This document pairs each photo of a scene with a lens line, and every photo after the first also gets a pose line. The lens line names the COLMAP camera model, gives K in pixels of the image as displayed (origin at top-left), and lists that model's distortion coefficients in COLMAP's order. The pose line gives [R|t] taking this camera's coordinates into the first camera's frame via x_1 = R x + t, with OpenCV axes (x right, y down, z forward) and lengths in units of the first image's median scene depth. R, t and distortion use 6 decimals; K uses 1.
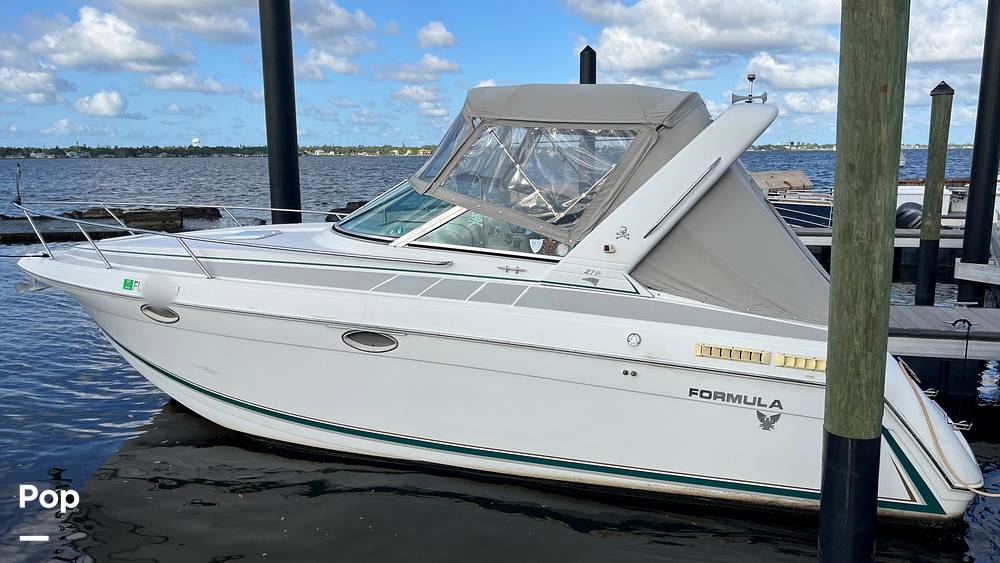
lens RADIAL K [[756.8, 0, 508.8], [0, 756.8, 259.2], [0, 0, 1]] dist [0.000673, -0.014120]
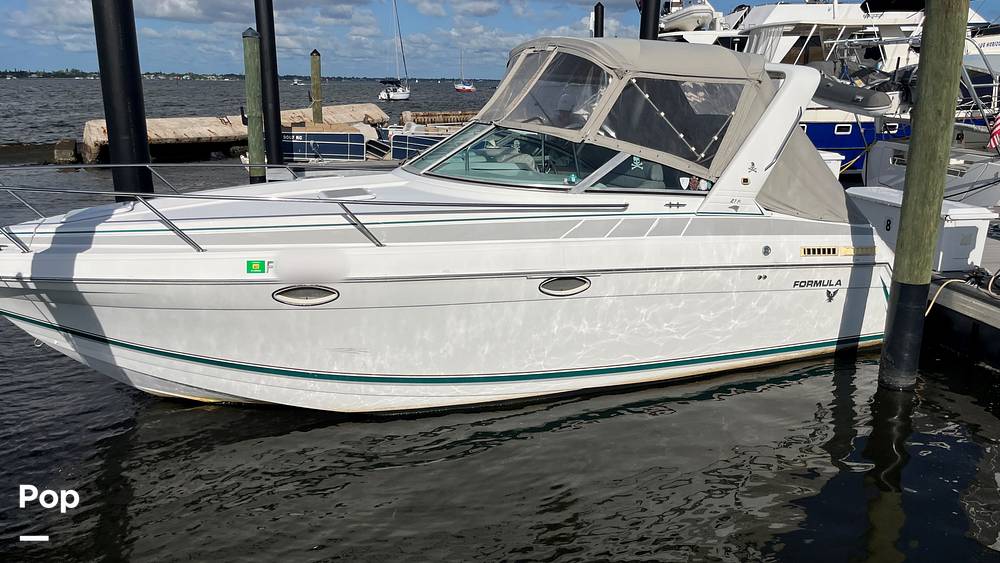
lens RADIAL K [[756.8, 0, 498.8], [0, 756.8, 280.5], [0, 0, 1]] dist [0.000673, -0.014120]
pose [[0.800021, -0.143594, 0.582535, -0.935992], [0.075181, 0.987277, 0.140113, -0.056798], [-0.595243, -0.068298, 0.800638, 0.229783]]
